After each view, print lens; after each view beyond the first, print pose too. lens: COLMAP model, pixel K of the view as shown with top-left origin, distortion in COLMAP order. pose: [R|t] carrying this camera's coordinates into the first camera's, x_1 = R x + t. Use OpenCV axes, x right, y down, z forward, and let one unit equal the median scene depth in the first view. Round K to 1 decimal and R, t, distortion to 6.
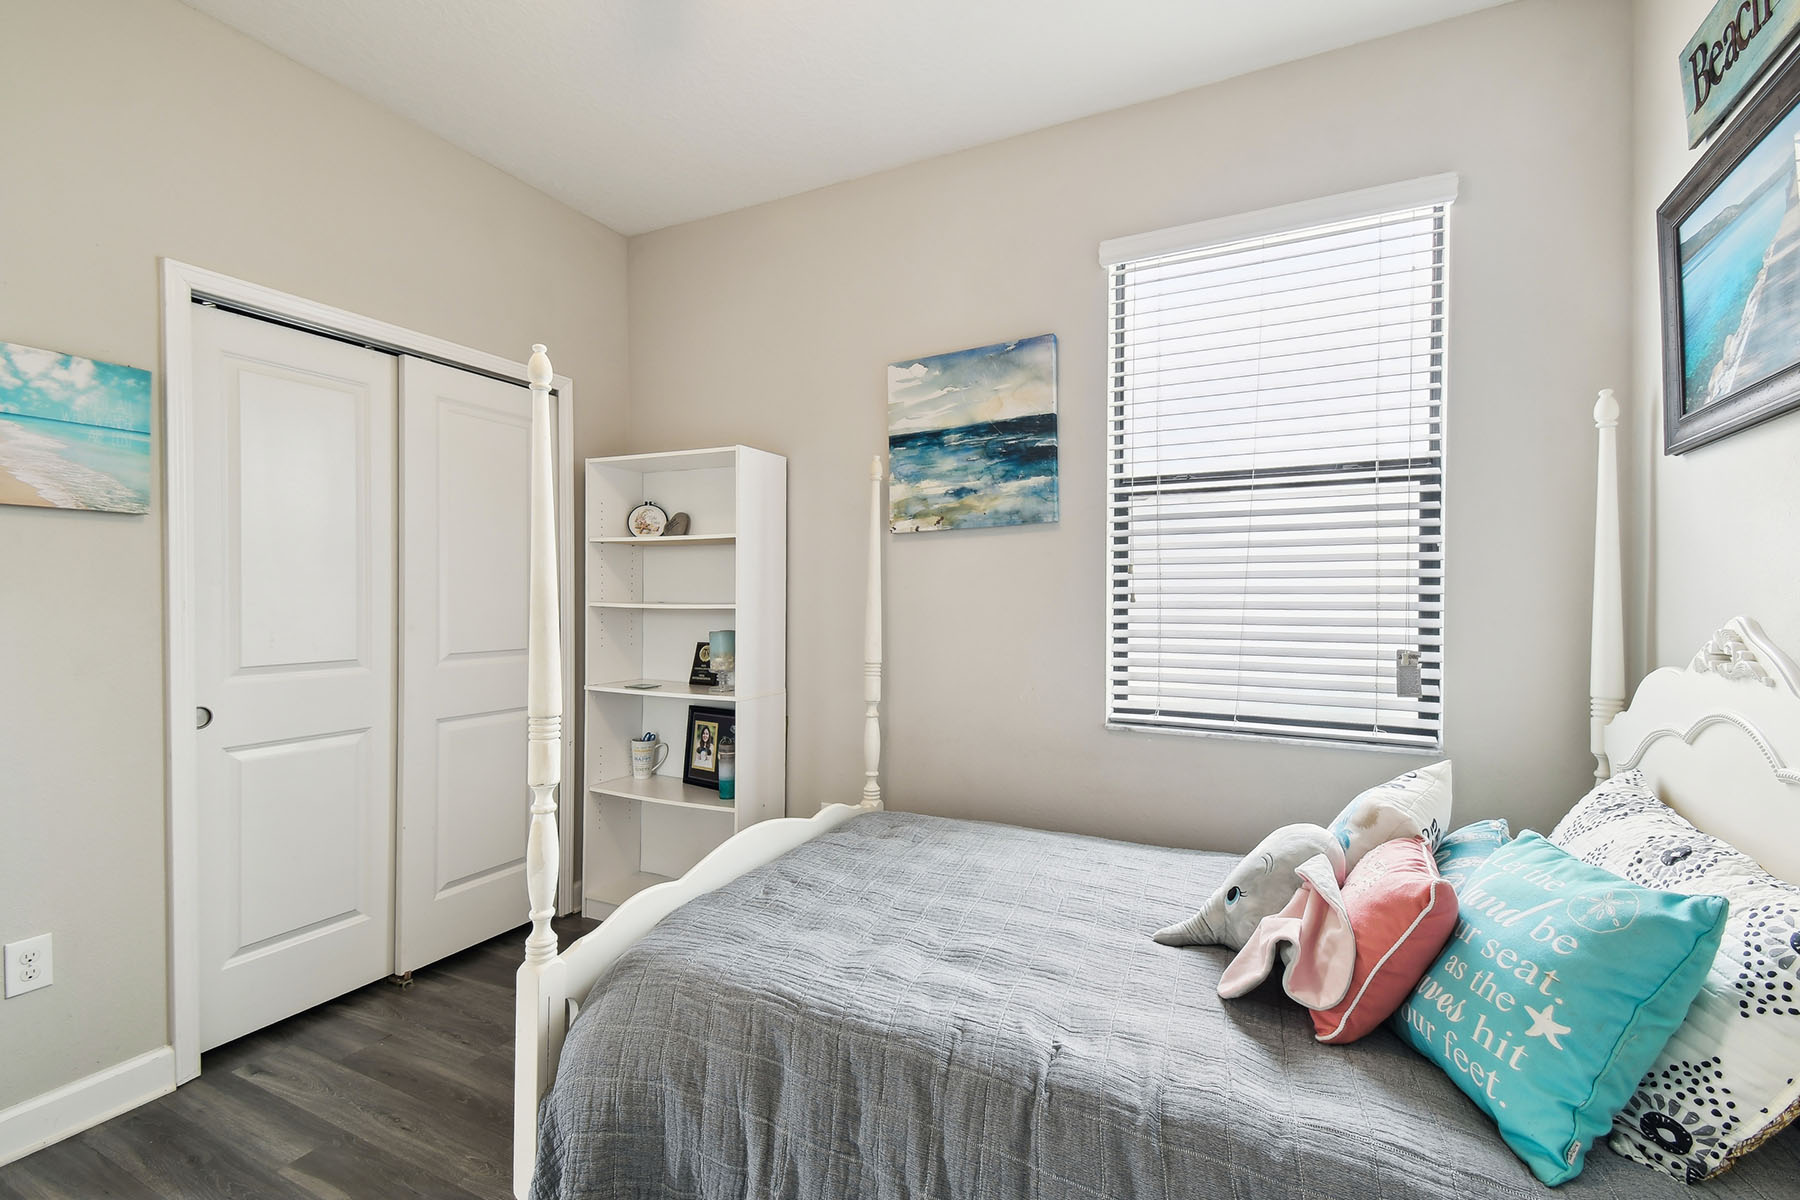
lens RADIAL K [[790.8, 0, 899.9], [0, 790.8, 589.1], [0, 0, 1]] dist [0.052881, -0.027368]
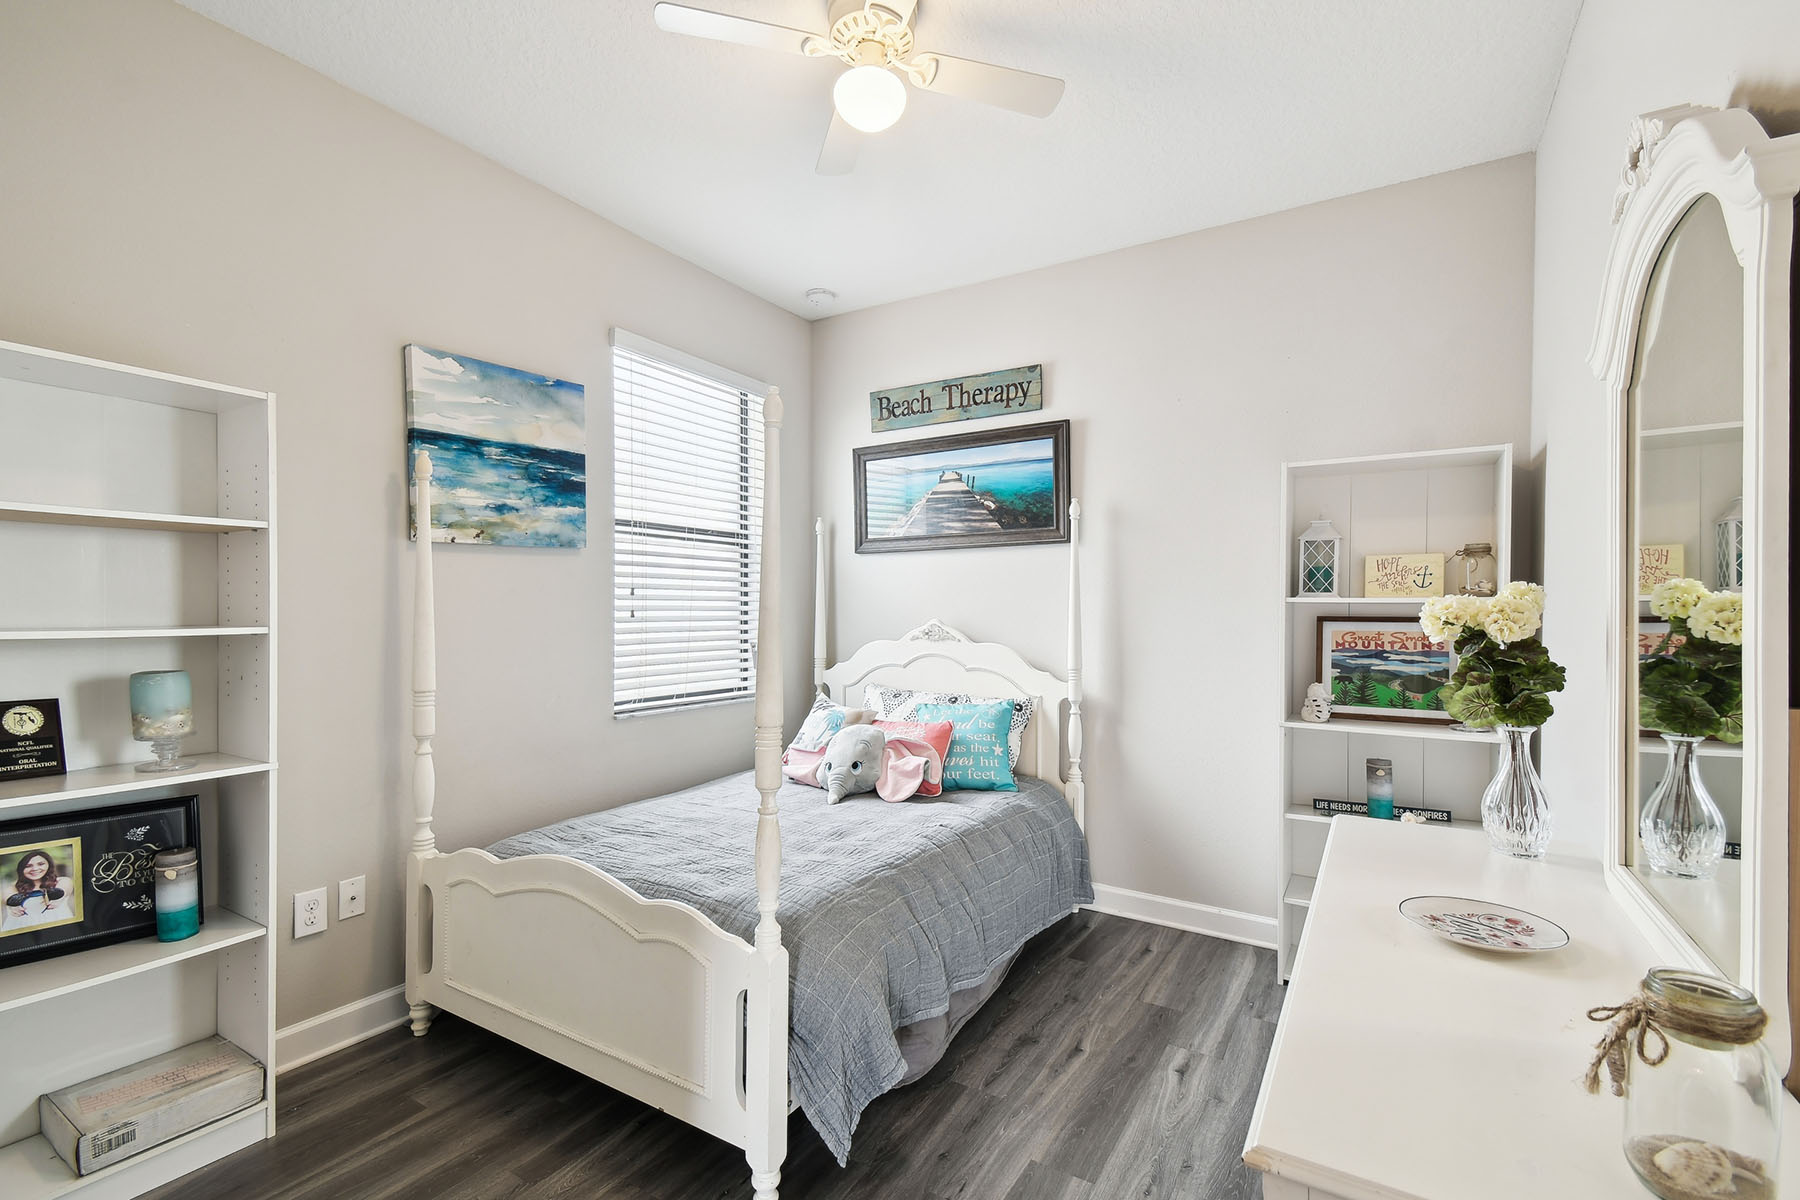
lens RADIAL K [[790.8, 0, 899.9], [0, 790.8, 589.1], [0, 0, 1]] dist [0.052881, -0.027368]
pose [[0.092986, 0.023965, 0.995379, -0.888704], [-0.013342, 0.999651, -0.022821, -0.005226], [-0.995578, -0.011158, 0.093273, 0.419218]]
